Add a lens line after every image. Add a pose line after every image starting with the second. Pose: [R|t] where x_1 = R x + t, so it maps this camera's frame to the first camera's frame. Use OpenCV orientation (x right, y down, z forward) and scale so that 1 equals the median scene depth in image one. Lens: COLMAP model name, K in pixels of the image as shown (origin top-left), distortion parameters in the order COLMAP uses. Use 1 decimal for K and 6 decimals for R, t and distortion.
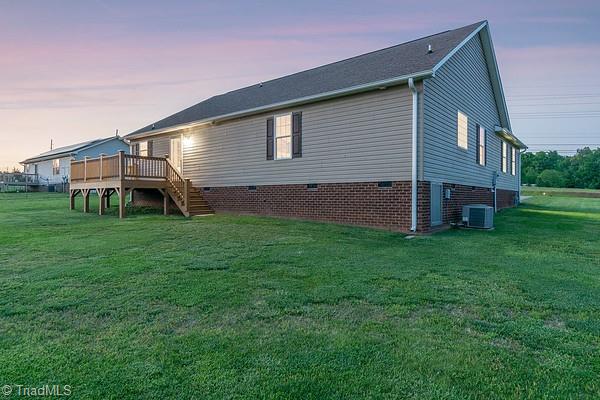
lens RADIAL K [[350.1, 0, 300.0], [0, 350.1, 200.0], [0, 0, 1]] dist [-0.001044, -0.000437]
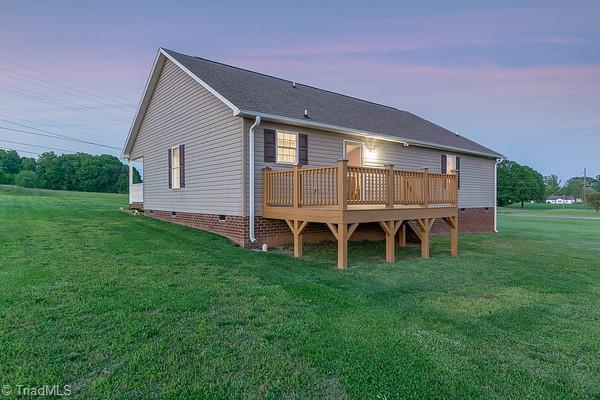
lens RADIAL K [[350.1, 0, 300.0], [0, 350.1, 200.0], [0, 0, 1]] dist [-0.001044, -0.000437]
pose [[0.201633, -0.012799, 0.979377, -1.056267], [0.014561, 0.999843, 0.010069, -0.078027], [-0.979353, 0.012231, 0.201788, 0.965337]]
